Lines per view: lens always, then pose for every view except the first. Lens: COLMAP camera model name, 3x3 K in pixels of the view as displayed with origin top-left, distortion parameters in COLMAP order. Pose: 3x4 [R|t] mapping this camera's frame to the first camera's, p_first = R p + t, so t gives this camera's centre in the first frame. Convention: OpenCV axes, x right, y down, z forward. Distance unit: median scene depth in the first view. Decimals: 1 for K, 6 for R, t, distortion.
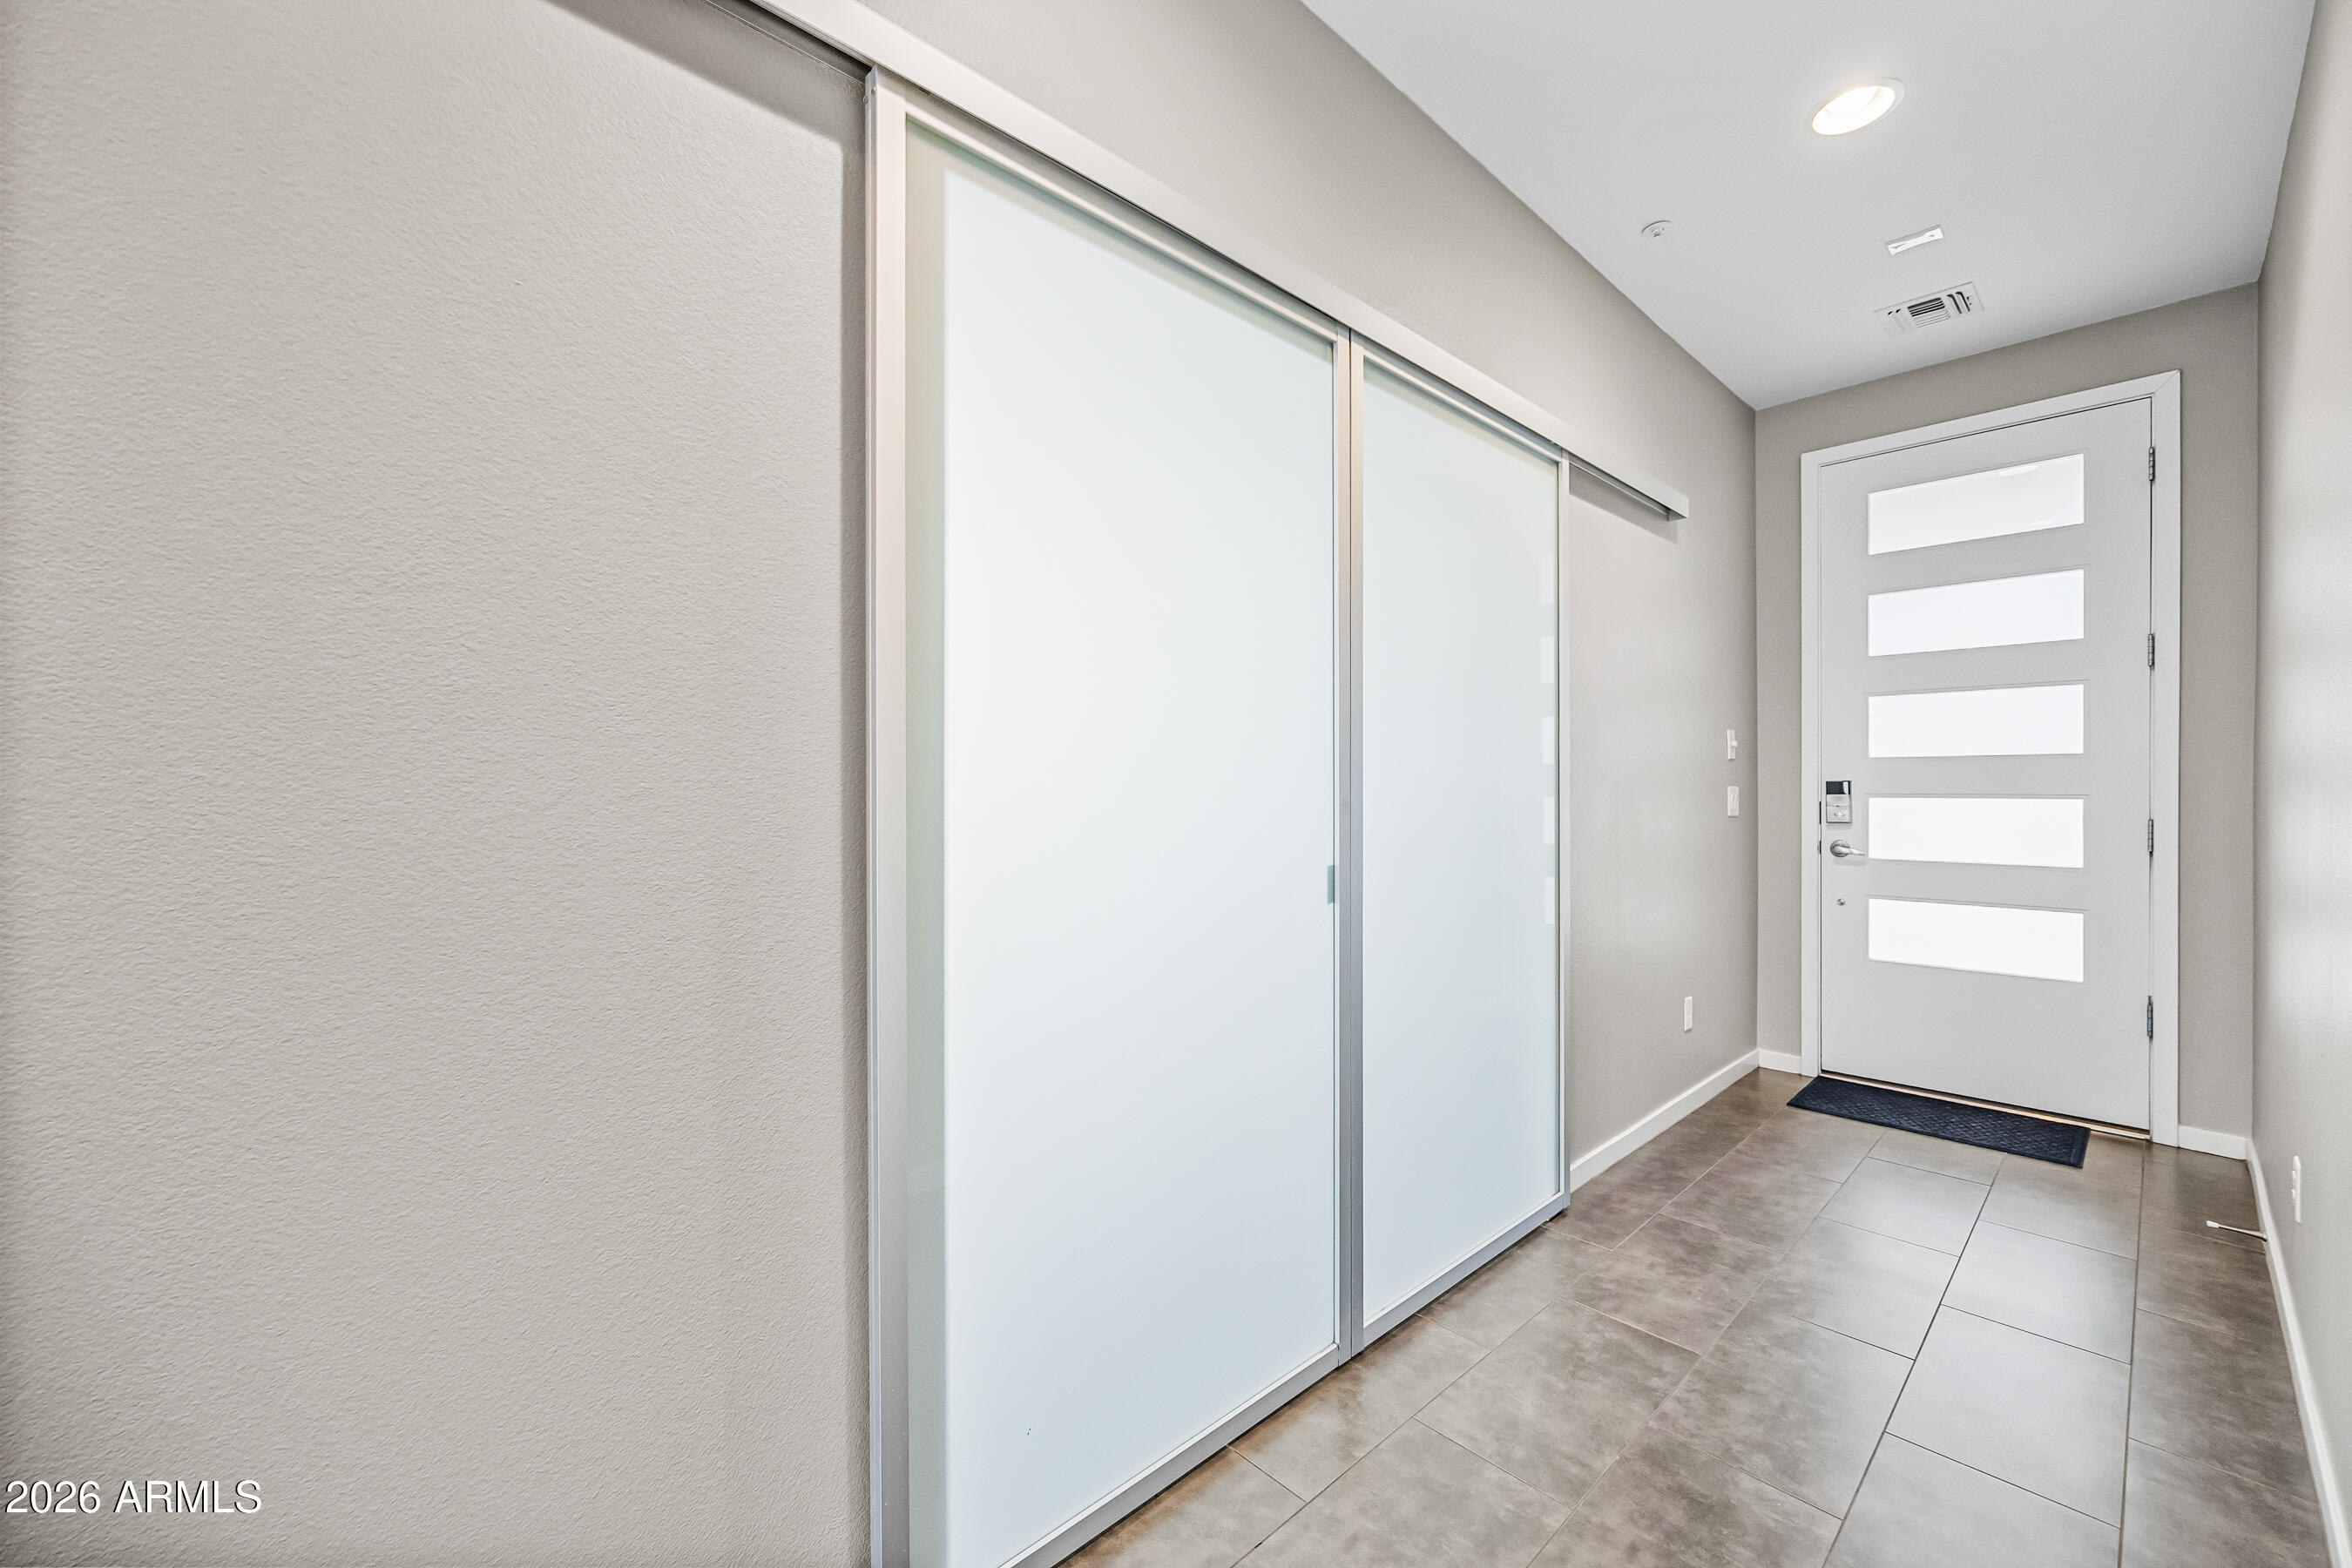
lens RADIAL K [[917.7, 0, 1185.9], [0, 917.7, 790.7], [0, 0, 1]] dist [-0.000416, -0.000291]
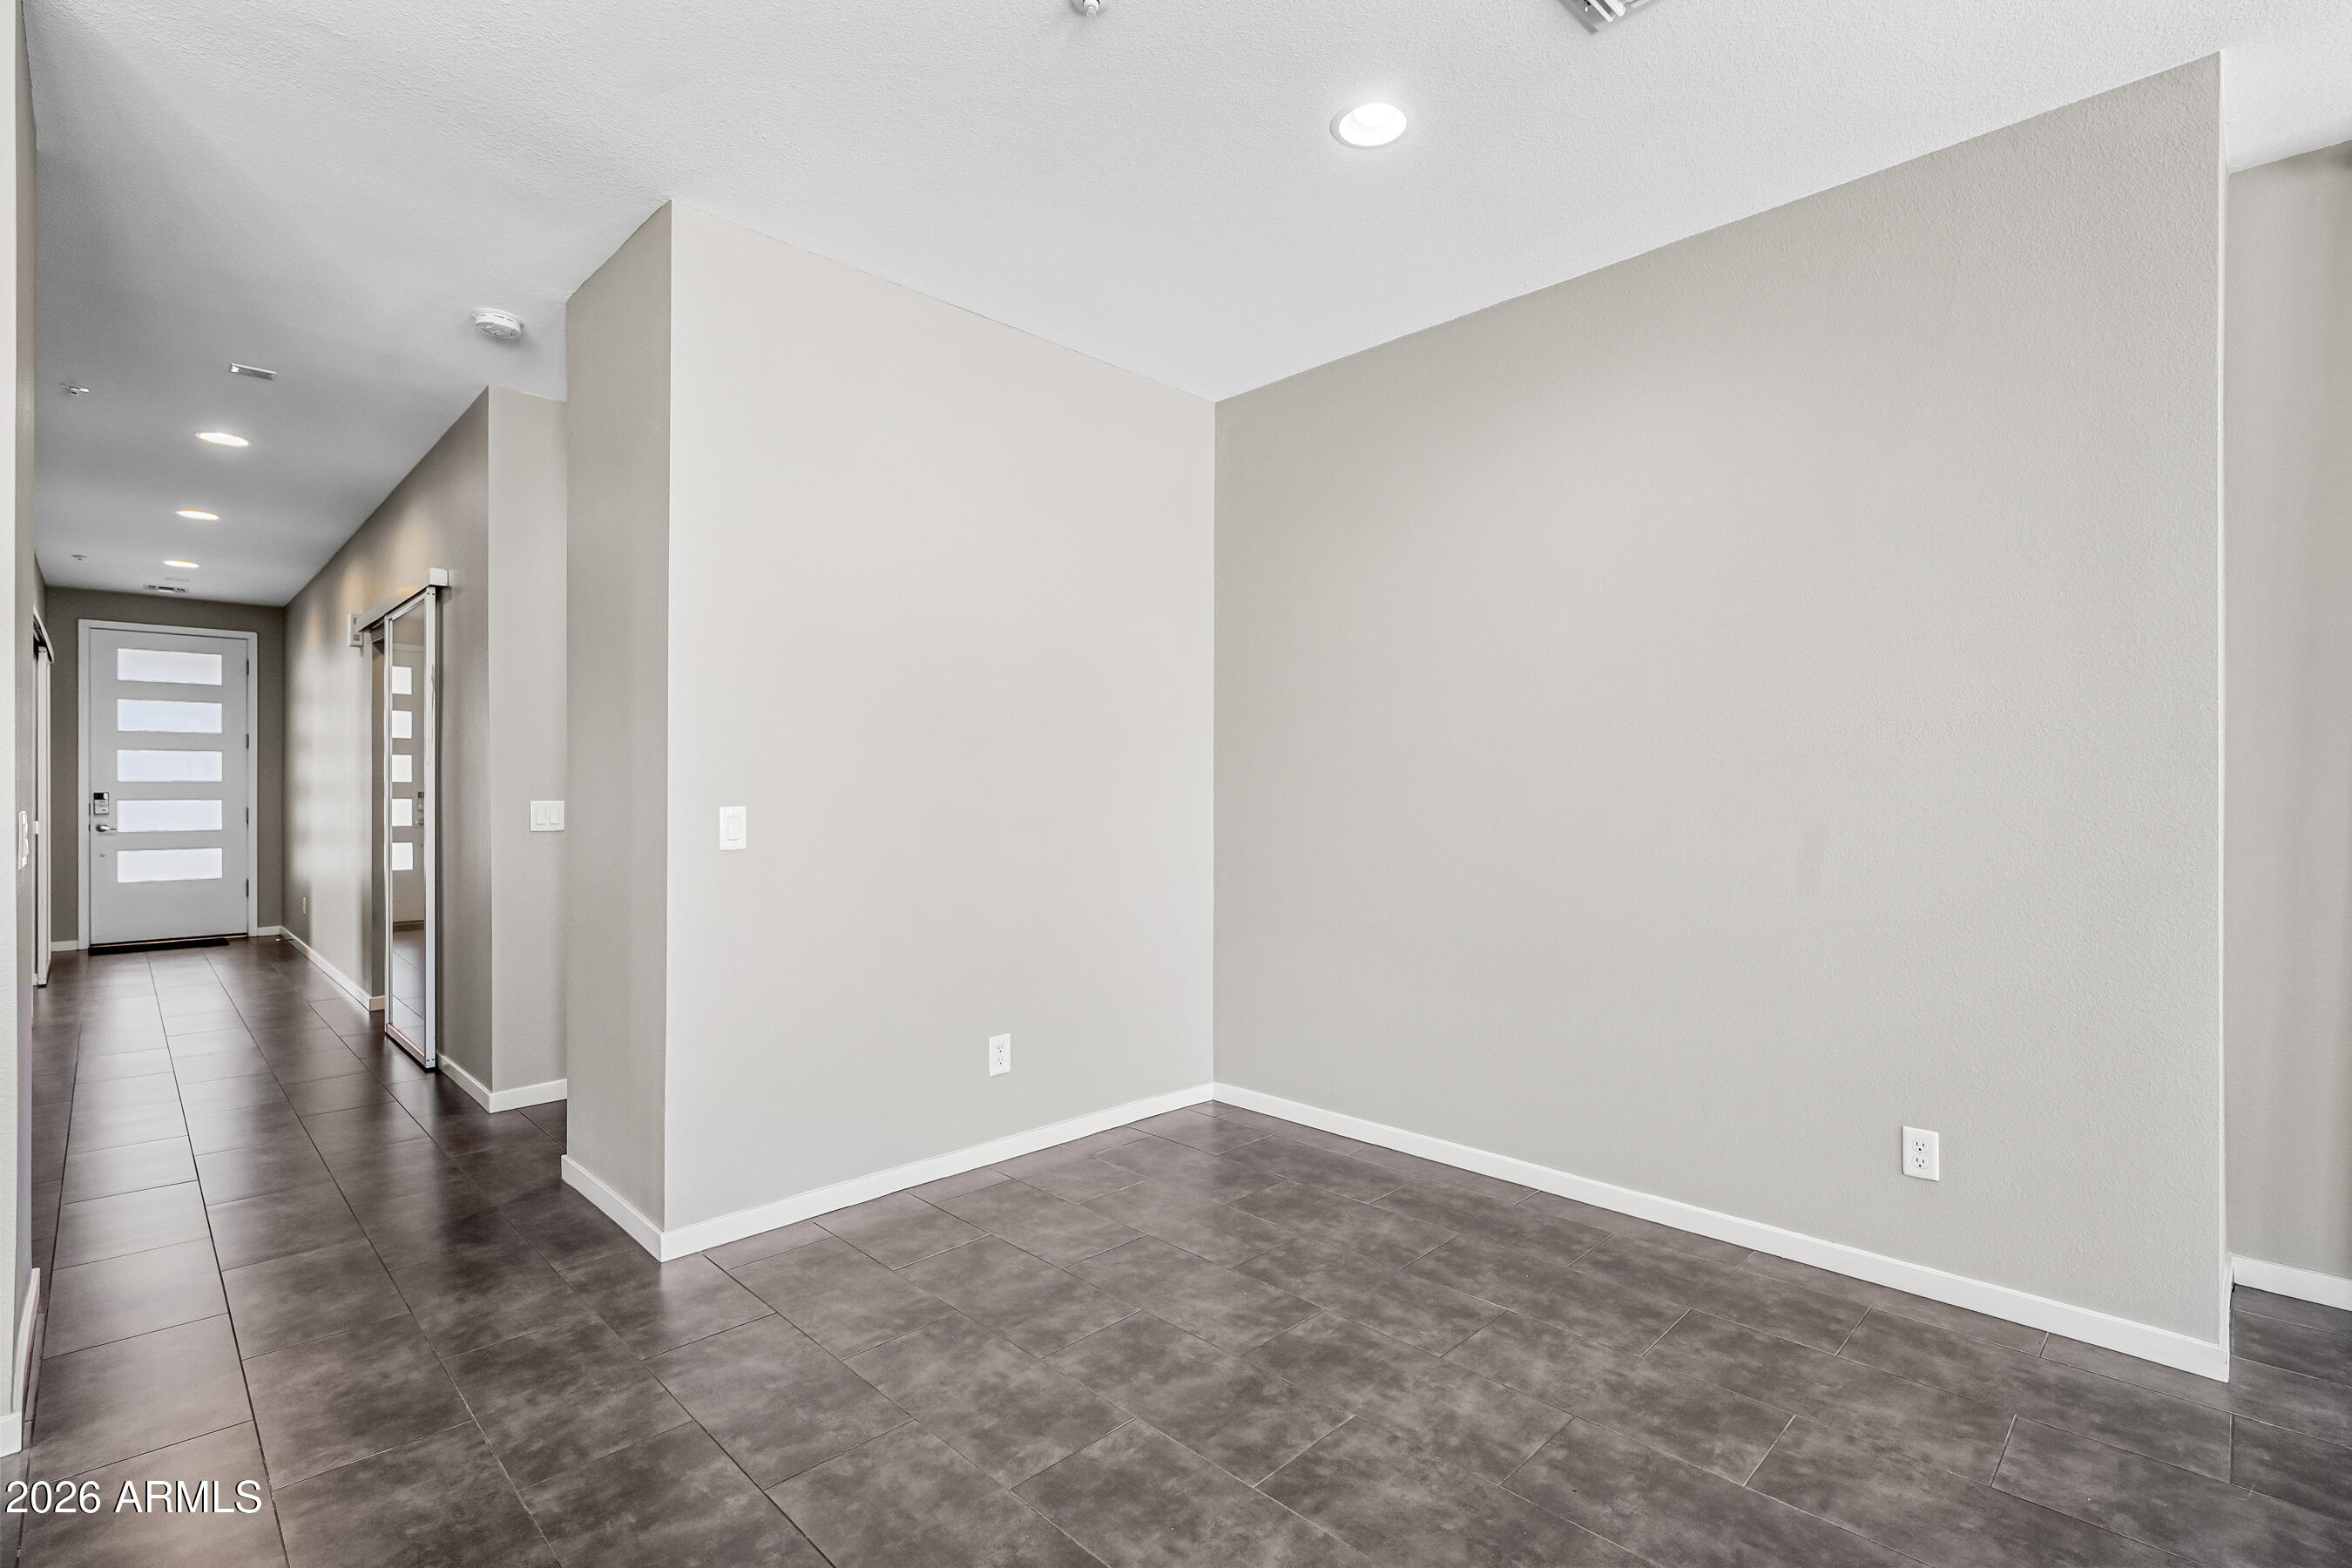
lens RADIAL K [[1075.5, 0, 1179.9], [0, 1075.5, 793.9], [0, 0, 1]] dist [0.001183, 0.000177]
pose [[-0.035664, 0.001545, 0.999363, -1.983297], [0.004603, 0.999988, -0.001382, 0.006191], [-0.999353, 0.004551, -0.035671, -1.445051]]
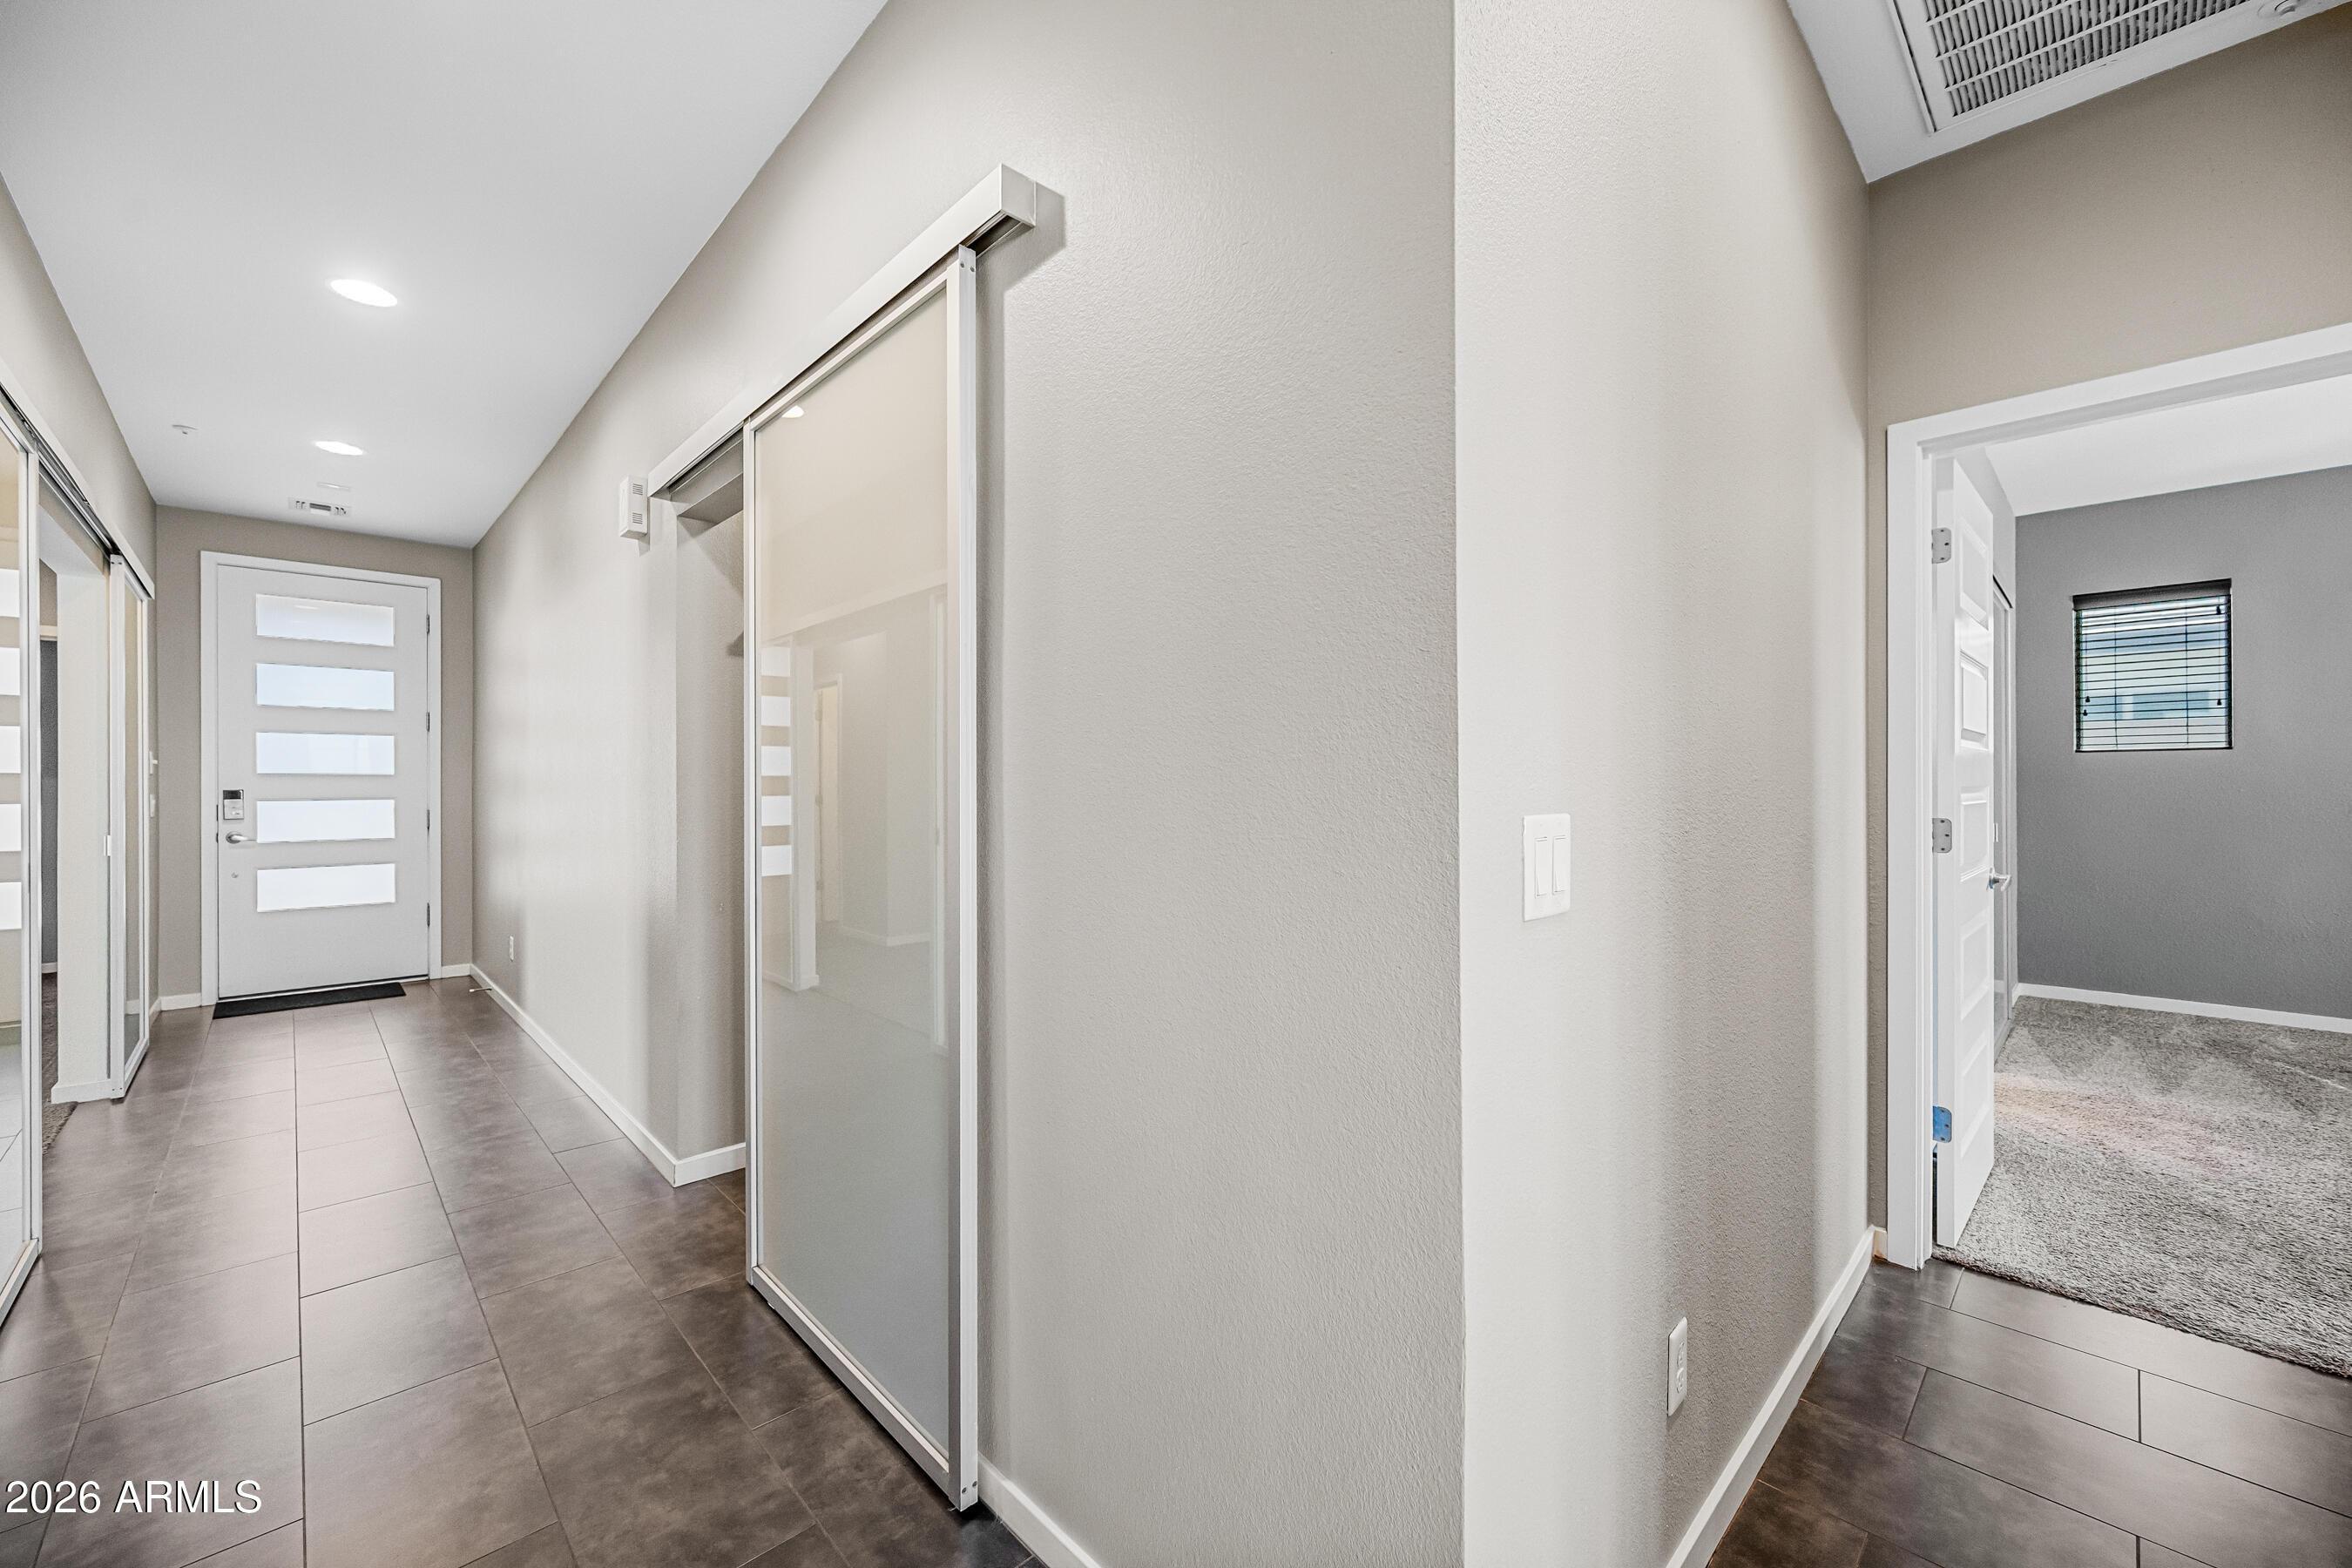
lens RADIAL K [[940.9, 0, 1198.6], [0, 940.9, 786.2], [0, 0, 1]] dist [-0.000693, 0.000132]
pose [[-0.022672, 0.004423, 0.999733, -0.936387], [0.006639, 0.999969, -0.004273, 0.000035], [-0.999721, 0.006540, -0.022700, -0.555100]]
